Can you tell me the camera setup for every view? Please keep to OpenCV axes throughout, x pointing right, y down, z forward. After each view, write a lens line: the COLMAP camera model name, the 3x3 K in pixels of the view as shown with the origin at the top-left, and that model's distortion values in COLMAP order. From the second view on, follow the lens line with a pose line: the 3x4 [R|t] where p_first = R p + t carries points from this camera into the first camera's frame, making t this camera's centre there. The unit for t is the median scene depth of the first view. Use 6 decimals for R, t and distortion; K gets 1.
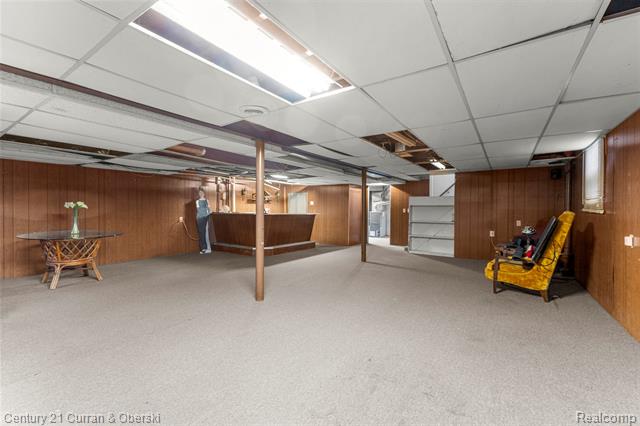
lens RADIAL K [[273.1, 0, 321.2], [0, 273.1, 209.7], [0, 0, 1]] dist [-0.002276, 0.000038]
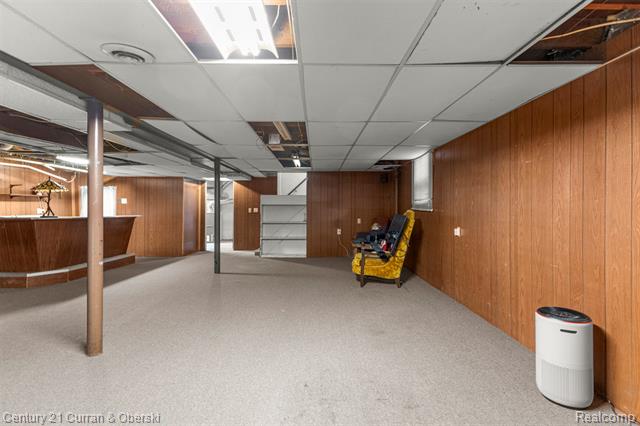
lens RADIAL K [[308.8, 0, 321.0], [0, 308.8, 209.5], [0, 0, 1]] dist [0.002846, 0.000301]
pose [[0.818183, -0.007114, 0.574913, -0.132210], [0.006660, 0.999974, 0.002896, -0.001456], [-0.574919, 0.001460, 0.818209, 0.070395]]
